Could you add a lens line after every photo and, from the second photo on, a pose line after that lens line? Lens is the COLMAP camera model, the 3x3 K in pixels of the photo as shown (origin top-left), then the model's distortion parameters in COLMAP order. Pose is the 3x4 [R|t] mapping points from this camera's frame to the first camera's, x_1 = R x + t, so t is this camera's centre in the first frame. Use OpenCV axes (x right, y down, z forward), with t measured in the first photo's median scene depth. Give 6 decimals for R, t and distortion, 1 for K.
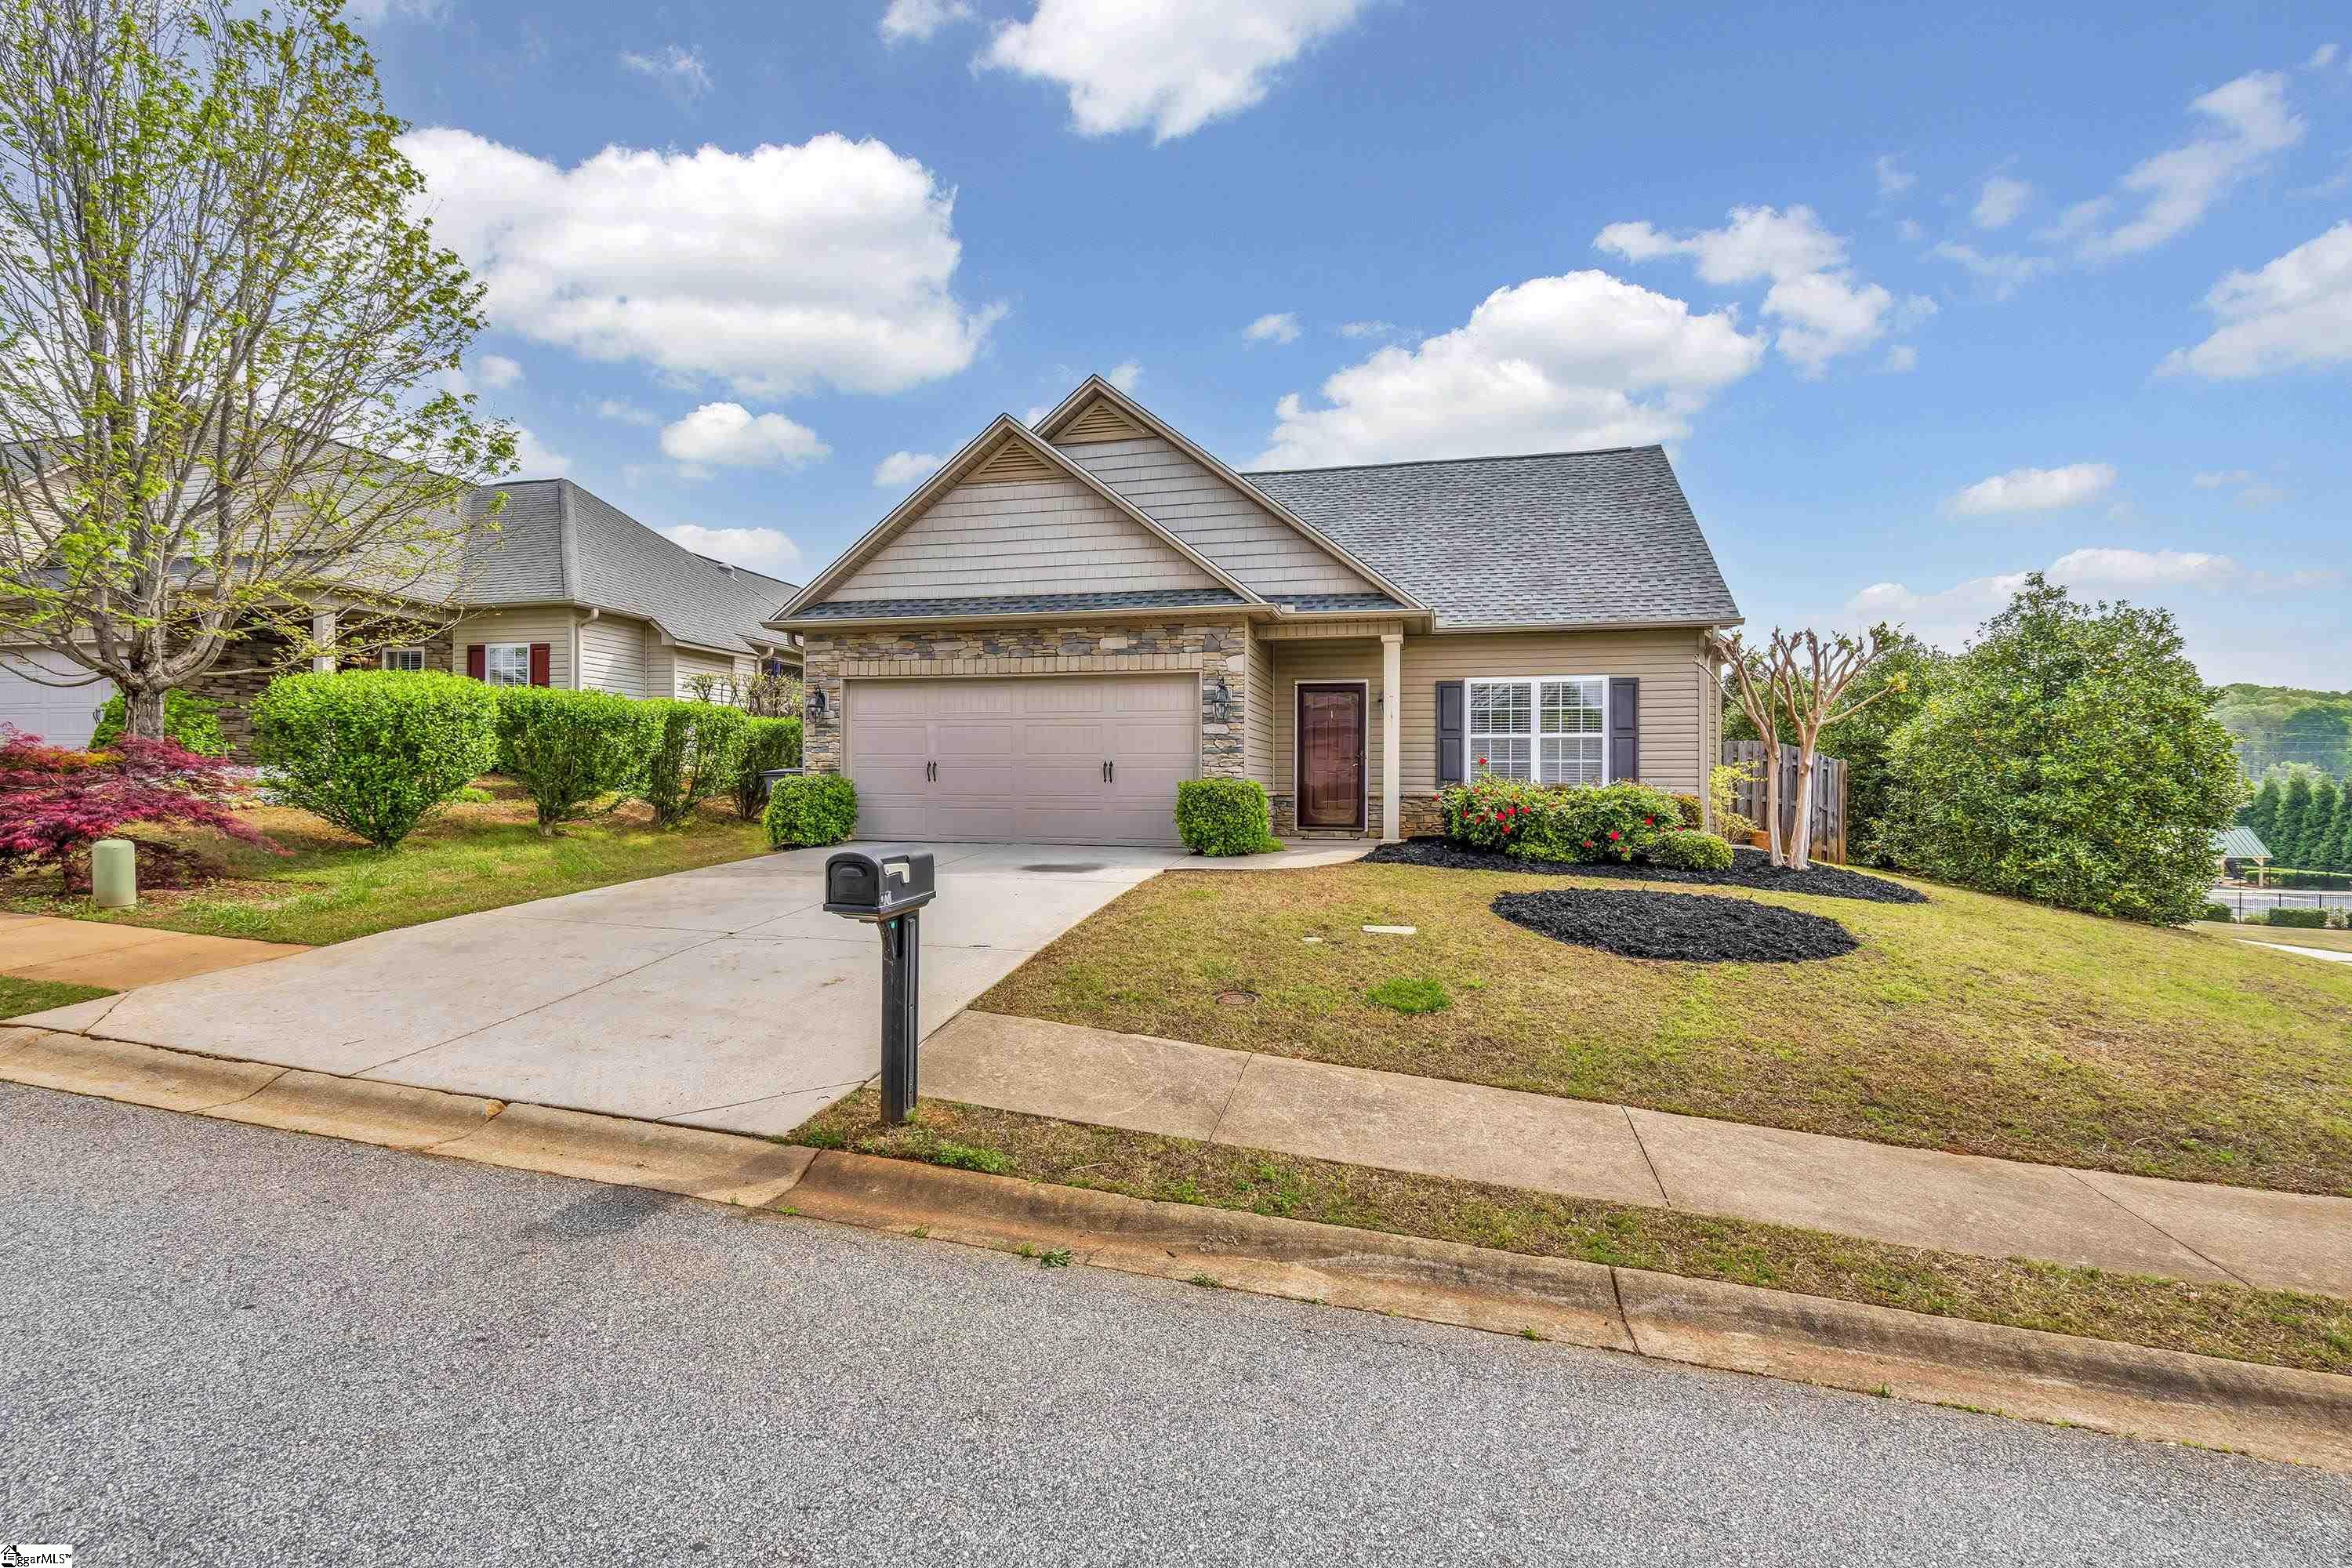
lens RADIAL K [[1045.1, 0, 1170.9], [0, 1045.1, 788.6], [0, 0, 1]] dist [-0.003220, 0.001207]
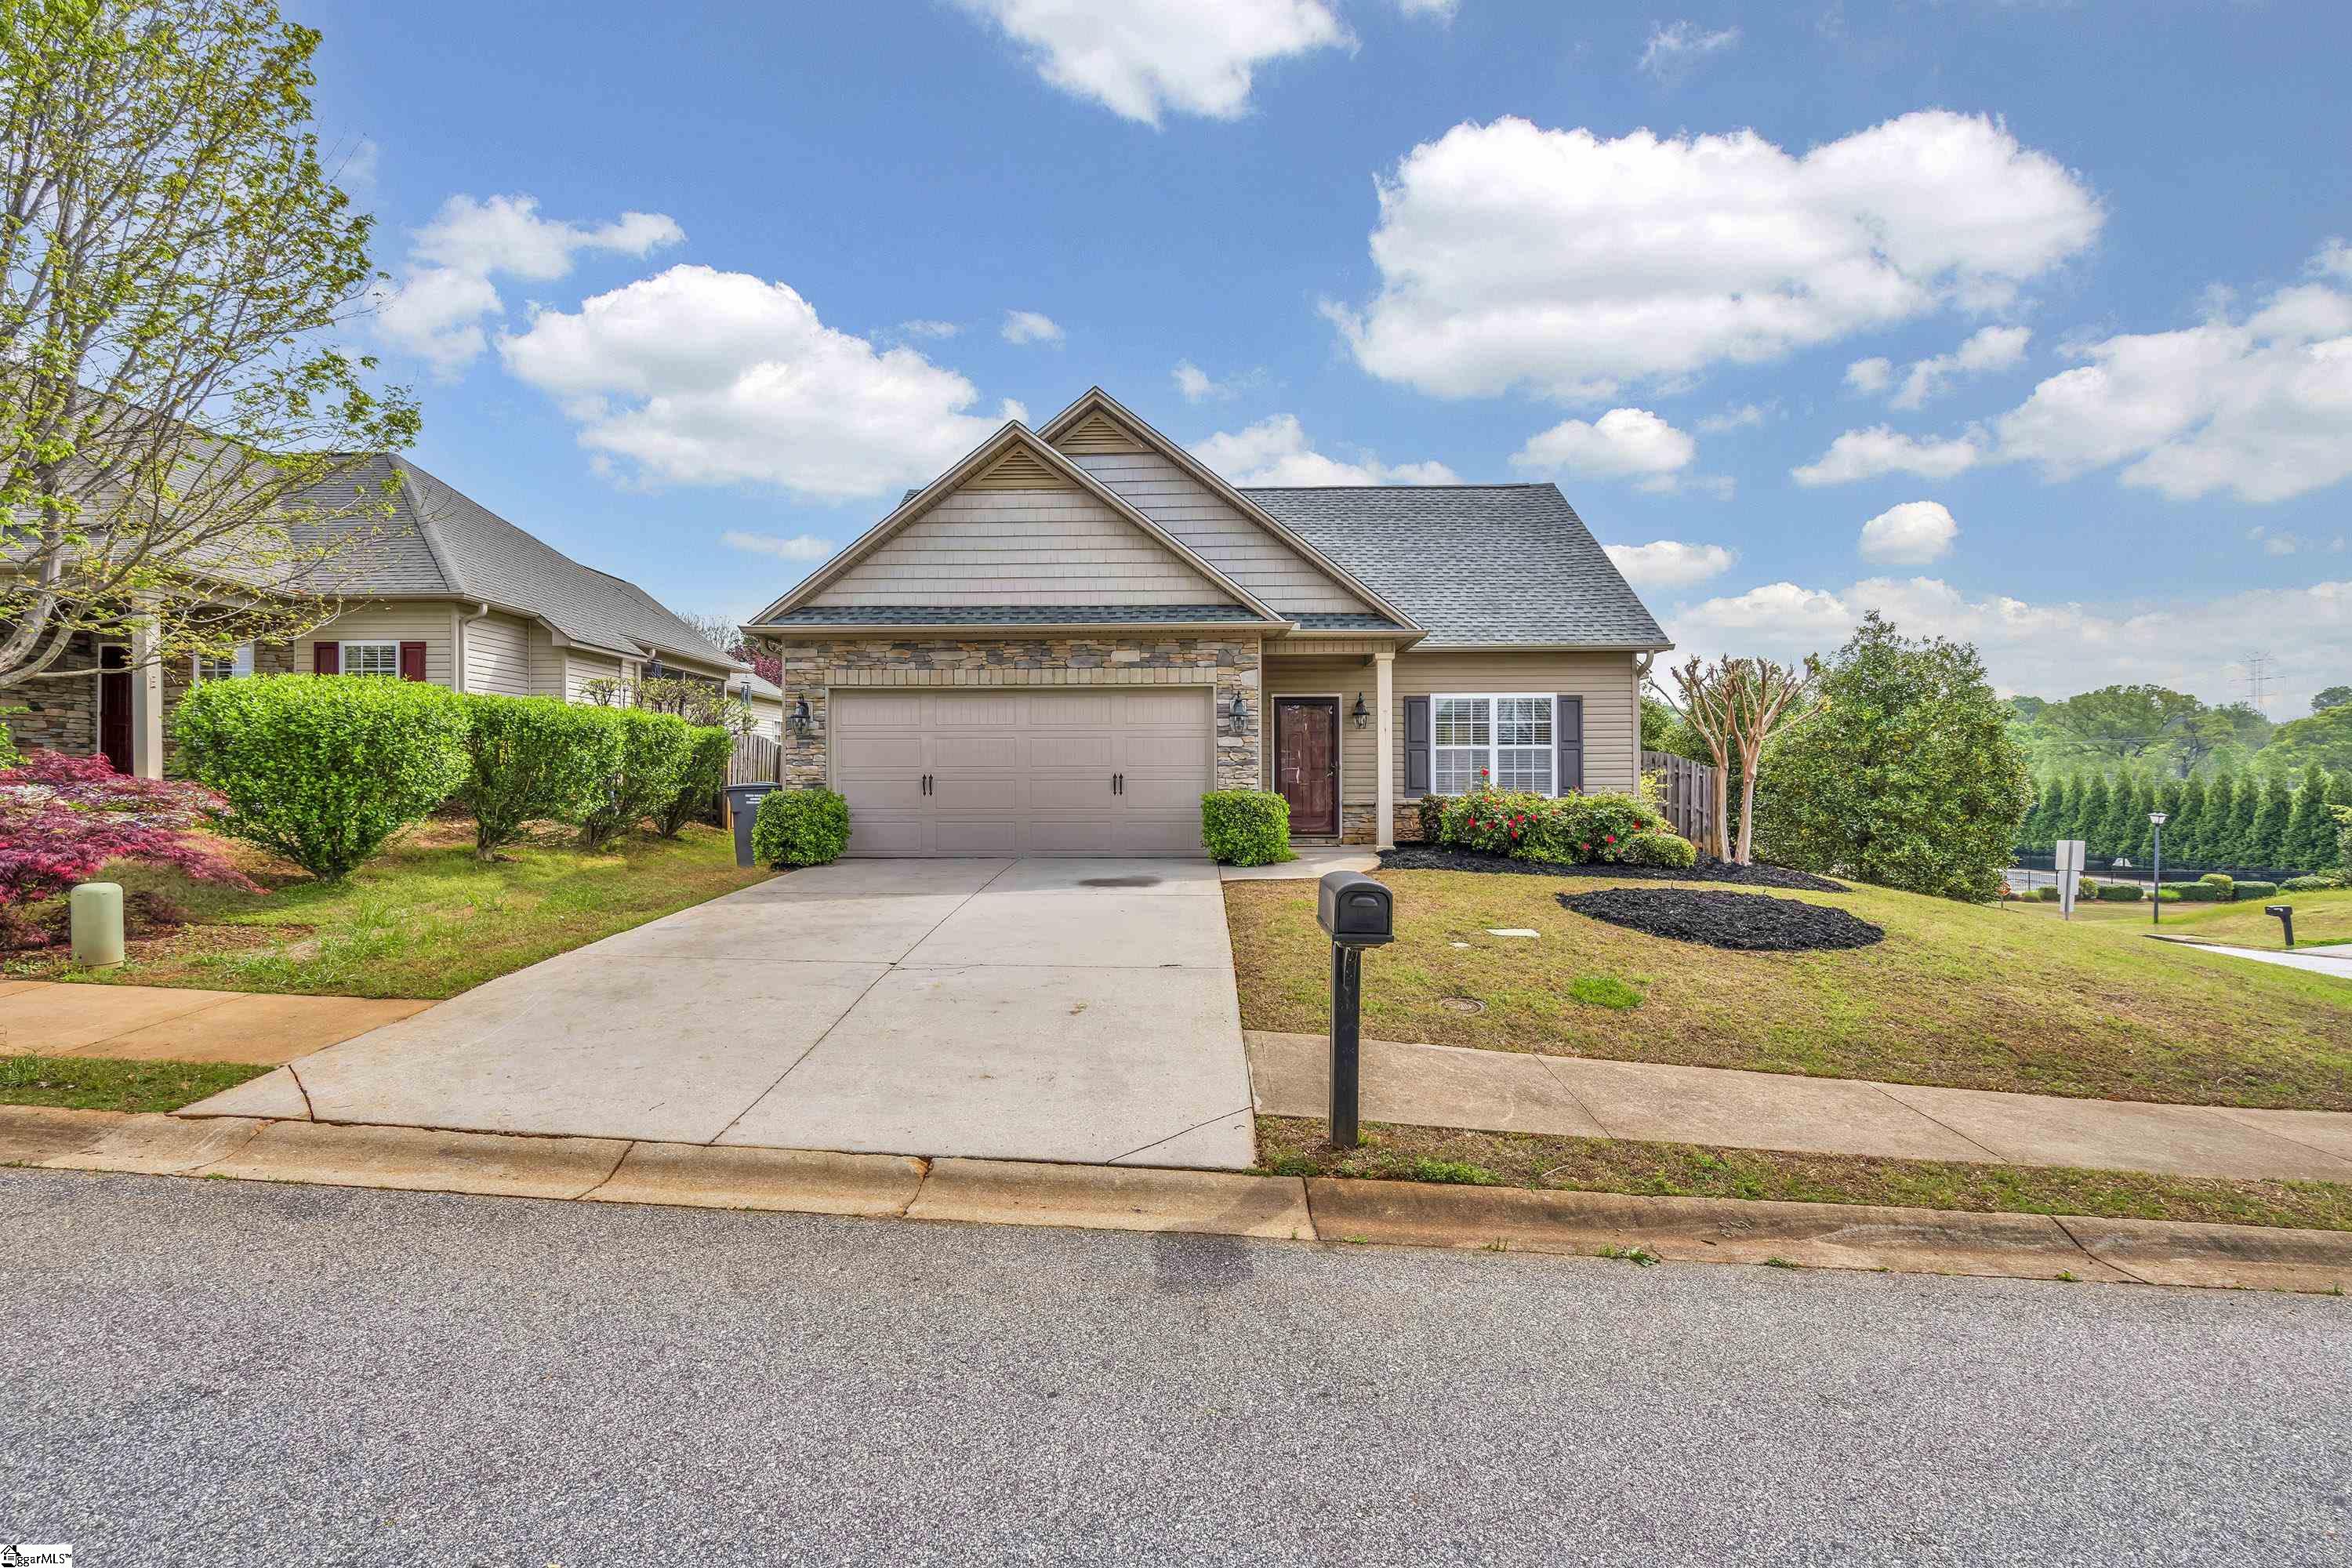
lens RADIAL K [[1045.1, 0, 1114.1], [0, 1045.1, 787.9], [0, 0, 1]] dist [-0.003220, 0.001207]
pose [[0.977527, -0.009011, 0.210619, -0.304585], [0.009396, 0.999956, -0.000828, -0.012932], [-0.210602, 0.002788, 0.977568, 0.022592]]
